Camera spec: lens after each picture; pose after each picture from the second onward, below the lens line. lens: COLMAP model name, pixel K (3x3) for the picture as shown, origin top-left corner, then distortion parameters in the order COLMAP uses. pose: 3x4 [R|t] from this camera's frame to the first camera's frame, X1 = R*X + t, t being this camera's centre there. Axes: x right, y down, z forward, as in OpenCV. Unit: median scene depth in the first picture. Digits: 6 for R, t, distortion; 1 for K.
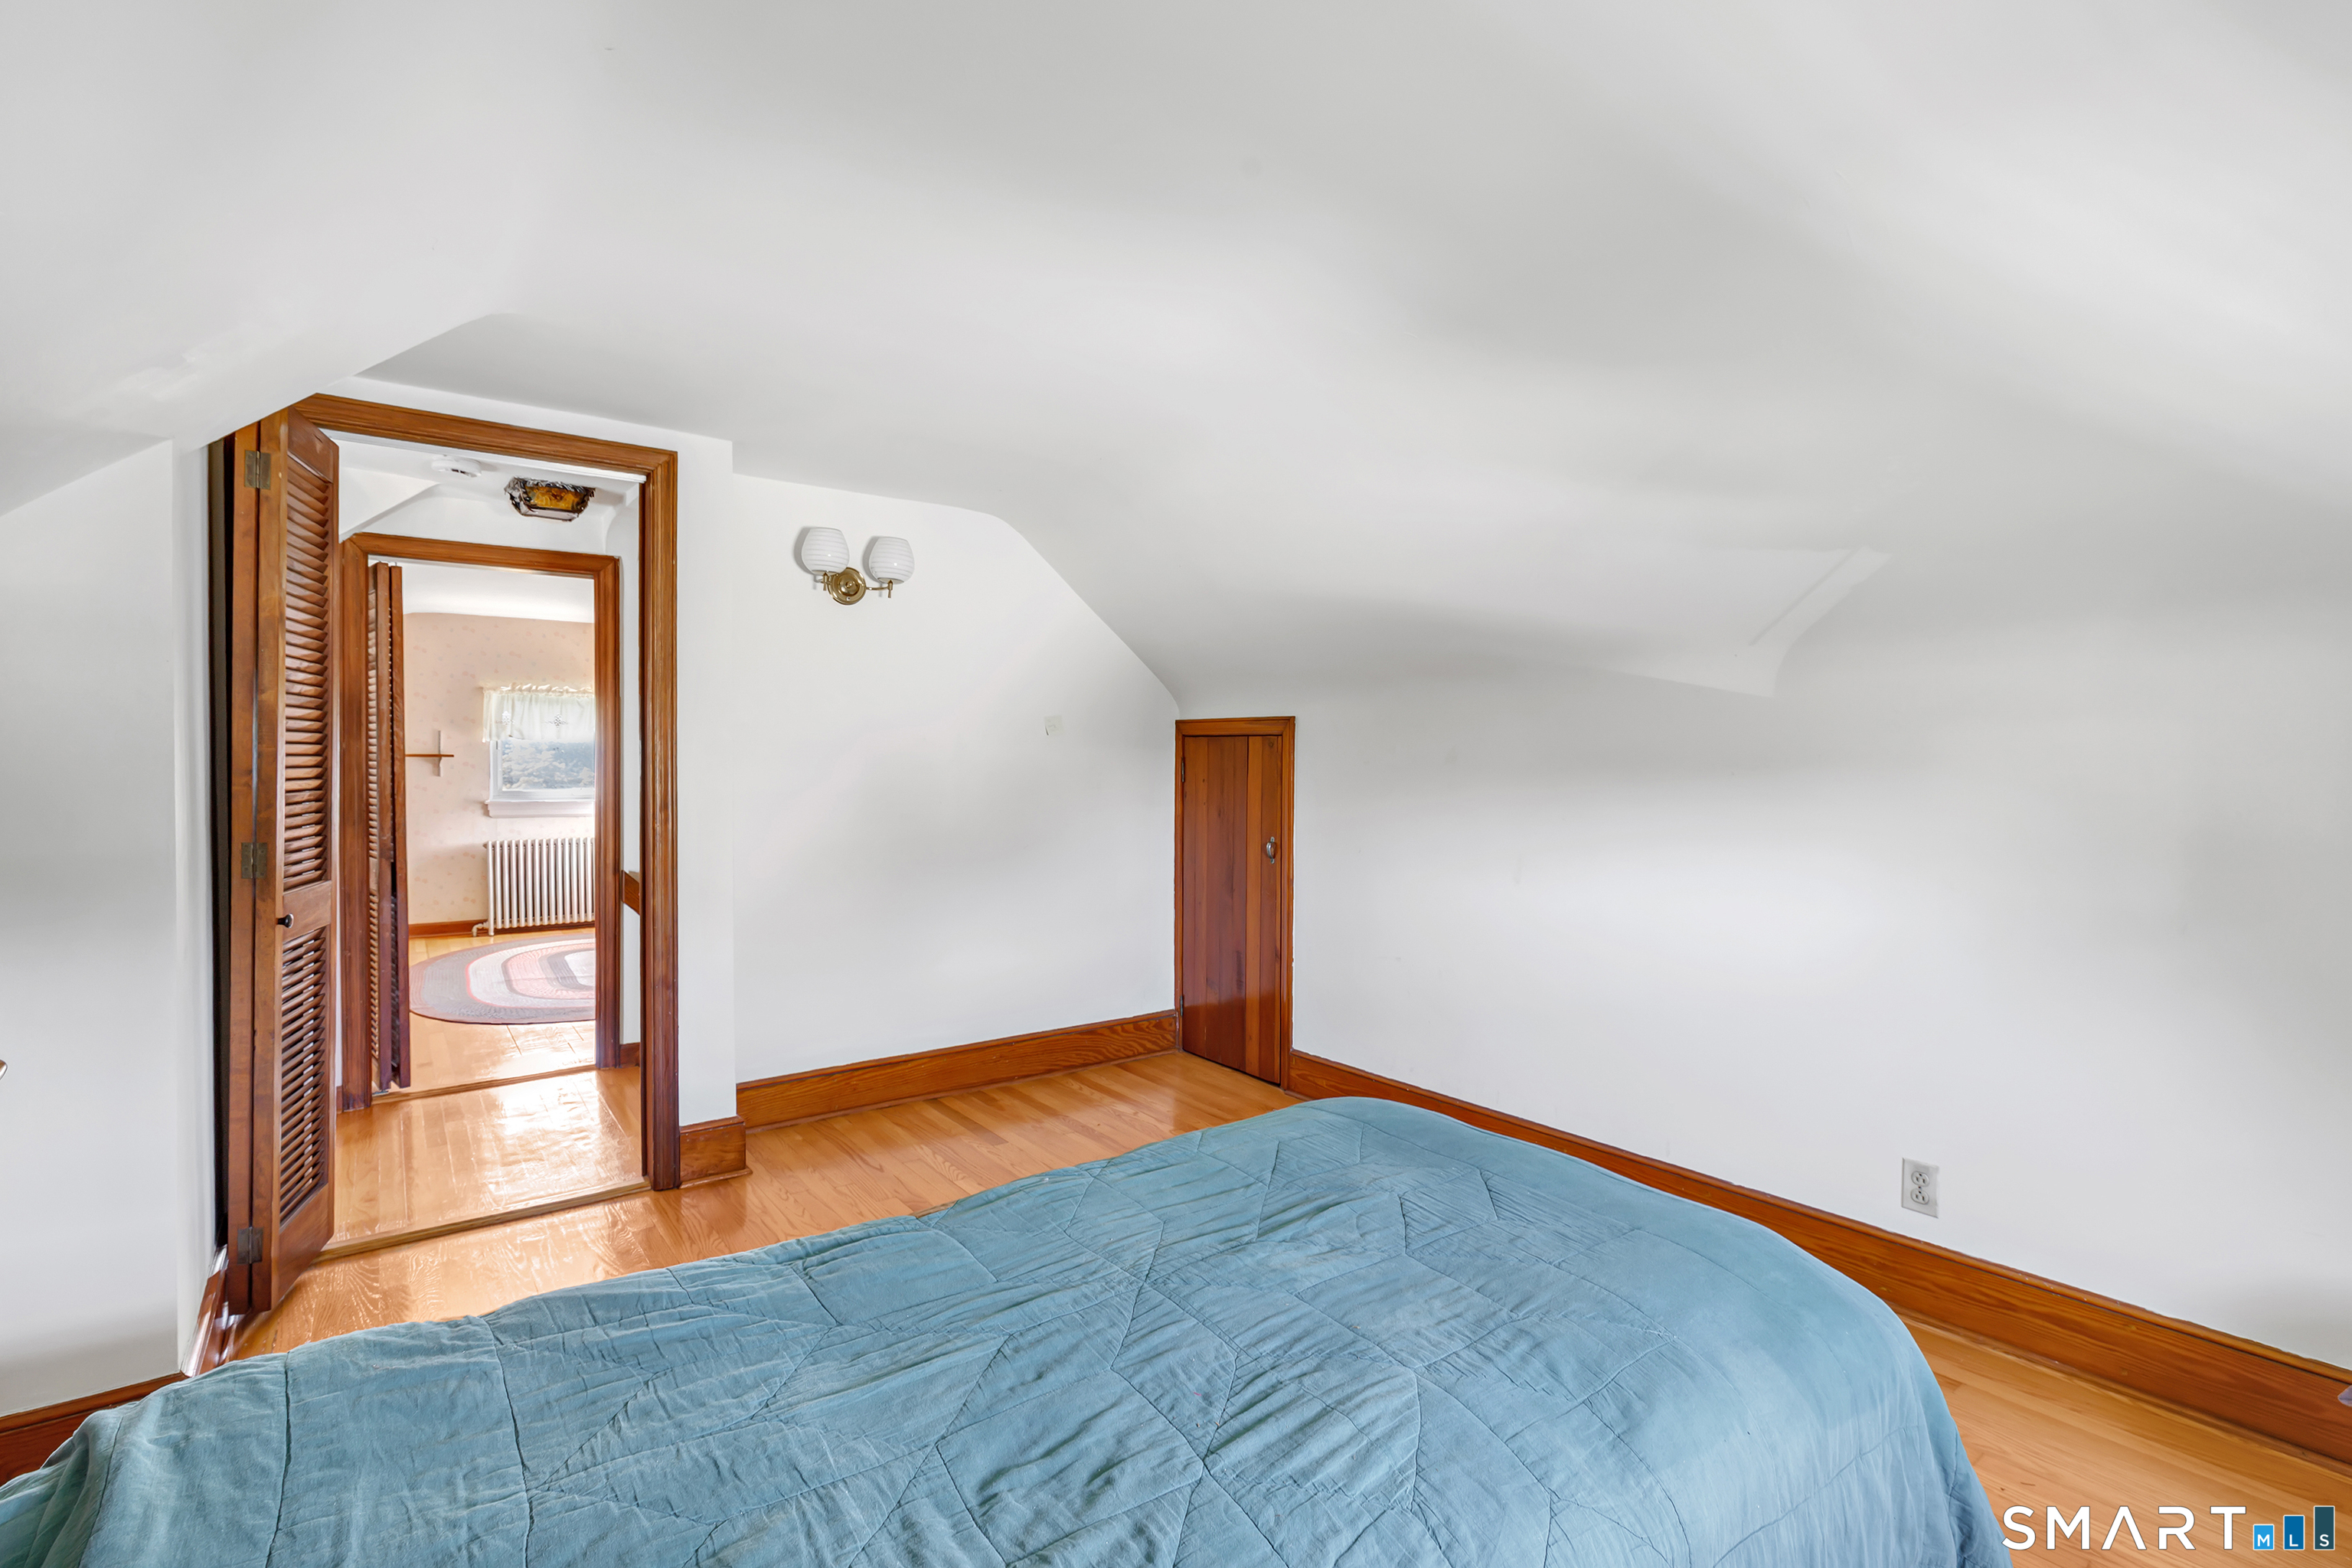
lens RADIAL K [[1072.0, 0, 1178.3], [0, 1072.0, 782.2], [0, 0, 1]] dist [0.002578, 0.000719]
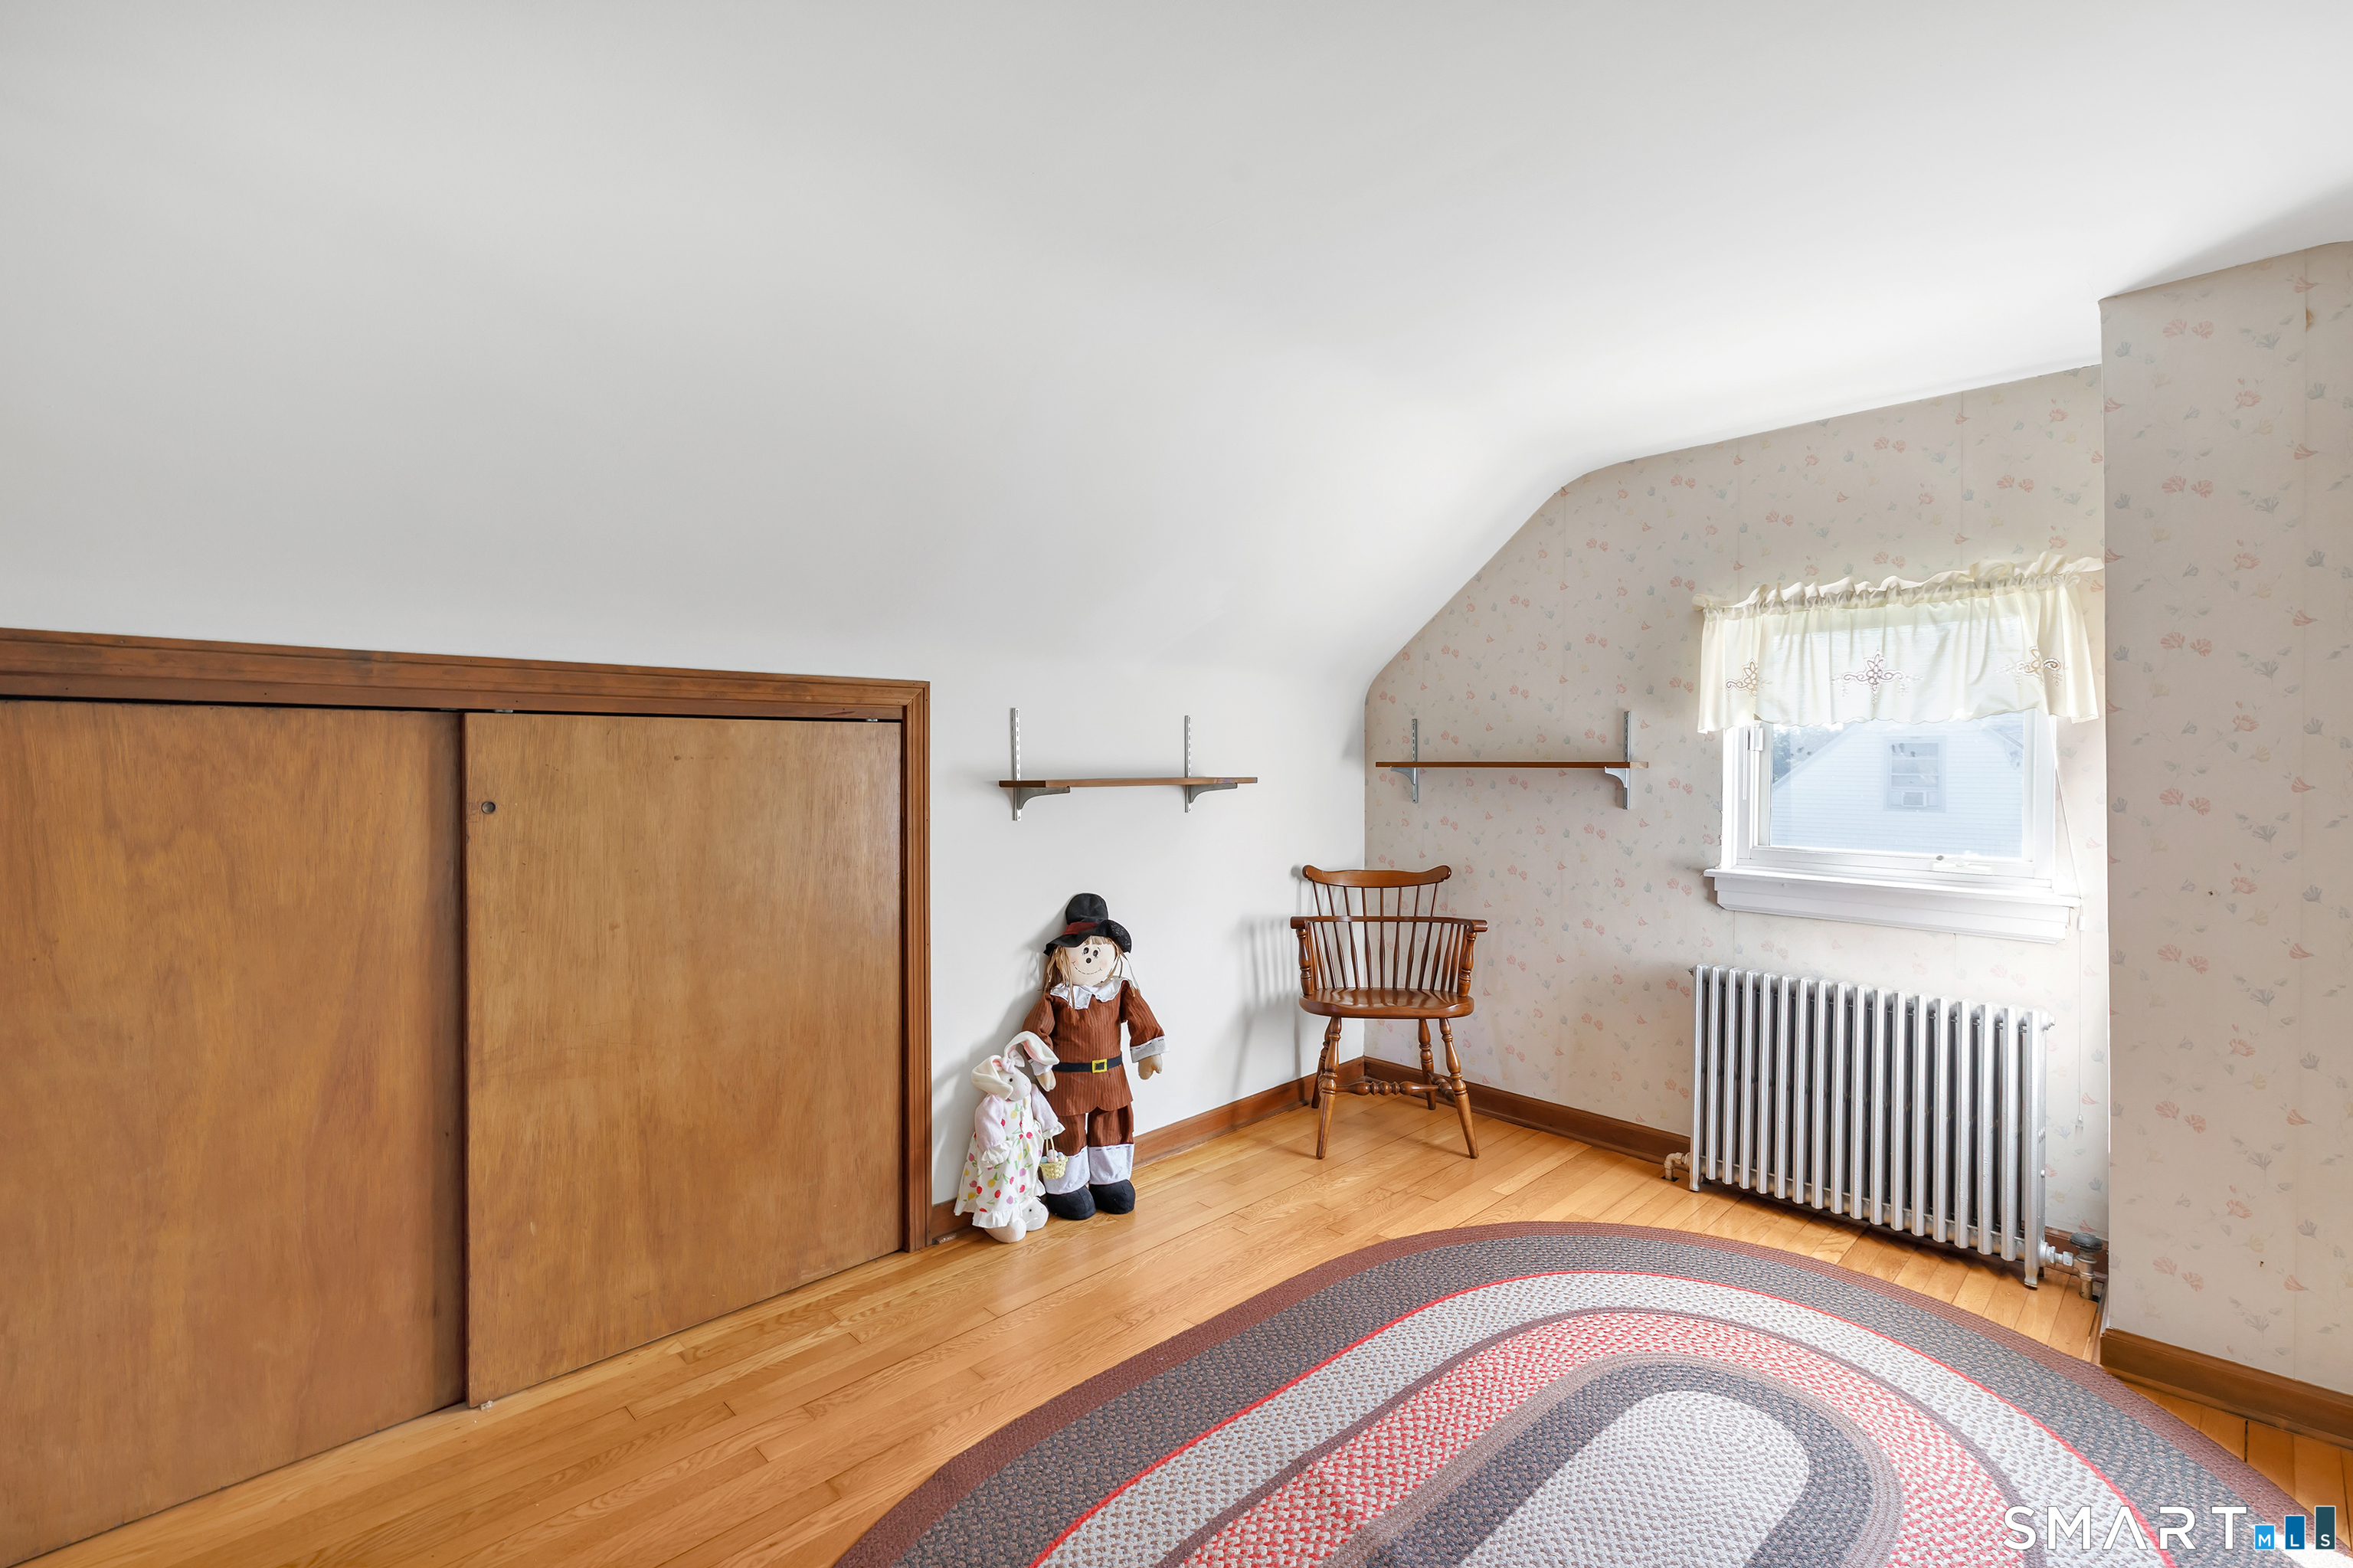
lens RADIAL K [[1072.5, 0, 1185.9], [0, 1072.5, 771.8], [0, 0, 1]] dist [0.002578, 0.000719]
pose [[0.154460, 0.017212, -0.987849, -0.251095], [0.000198, 0.999848, 0.017452, -0.029850], [0.987999, -0.002891, 0.154433, 0.725011]]
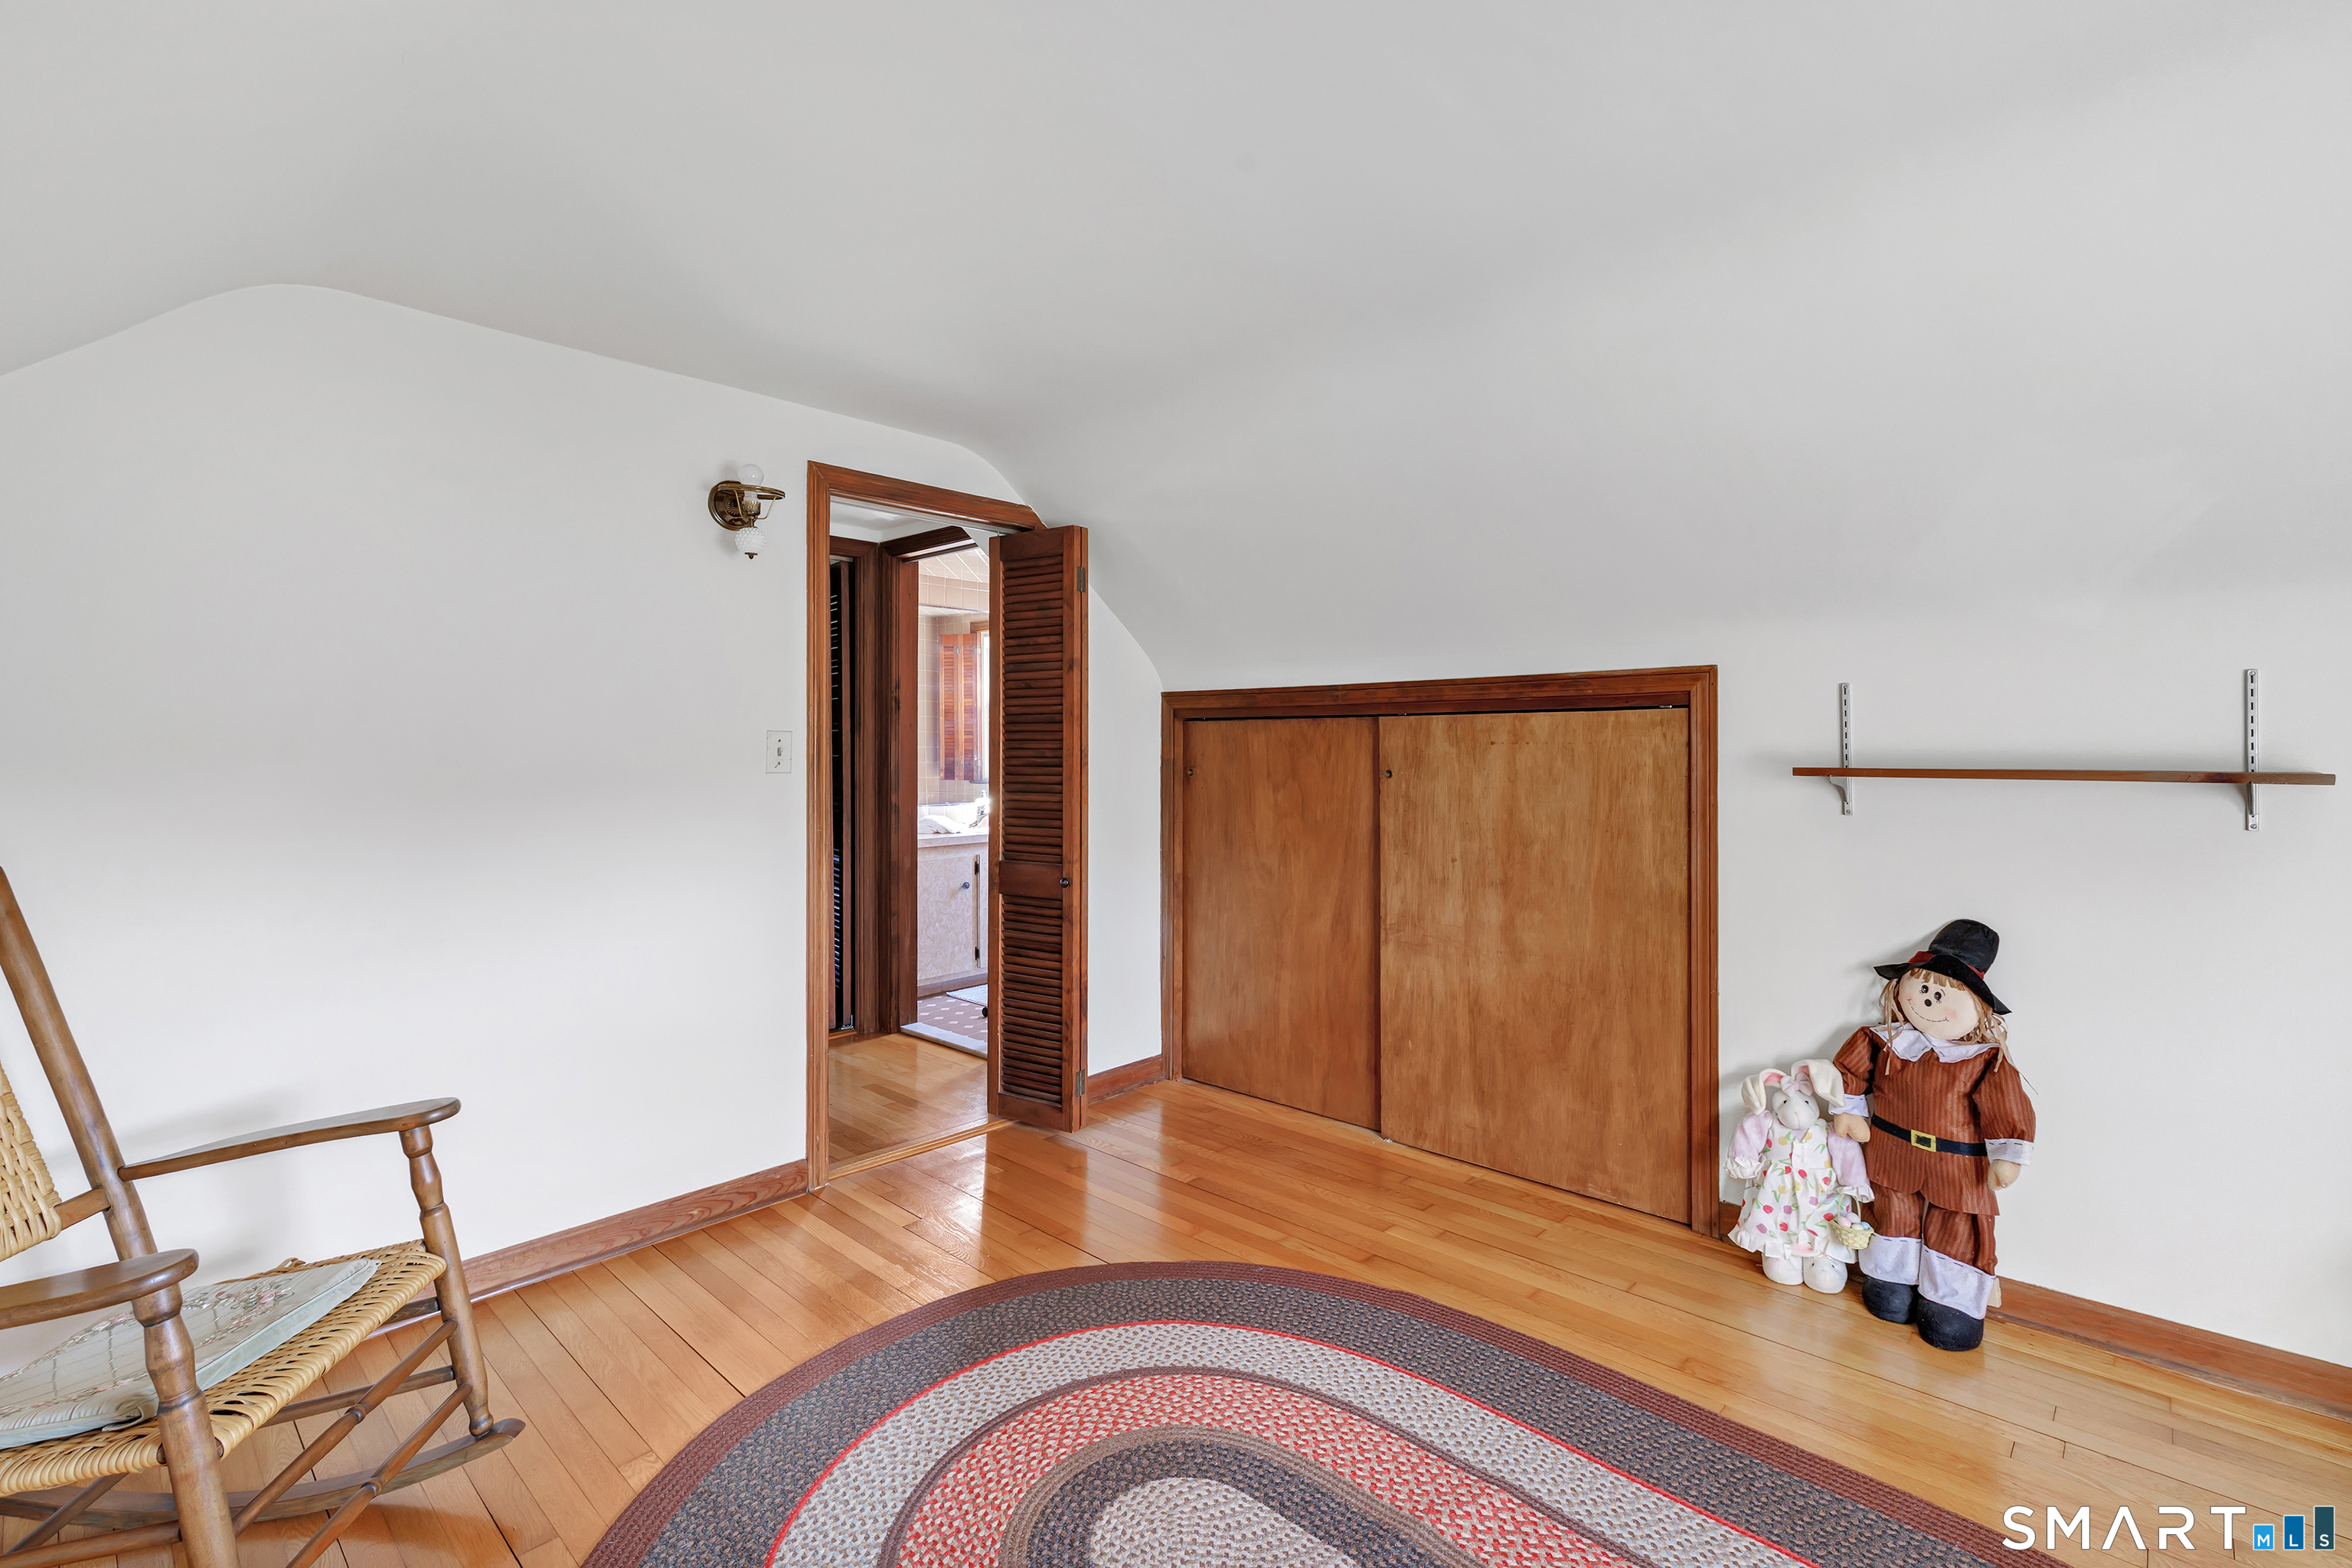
lens RADIAL K [[1072.0, 0, 1184.1], [0, 1072.0, 761.7], [0, 0, 1]] dist [0.002578, 0.000719]
pose [[-0.982789, 0.004206, -0.184683, -0.339997], [0.002575, 0.999956, 0.009070, -0.026810], [0.184712, 0.008439, -0.982756, 0.920028]]
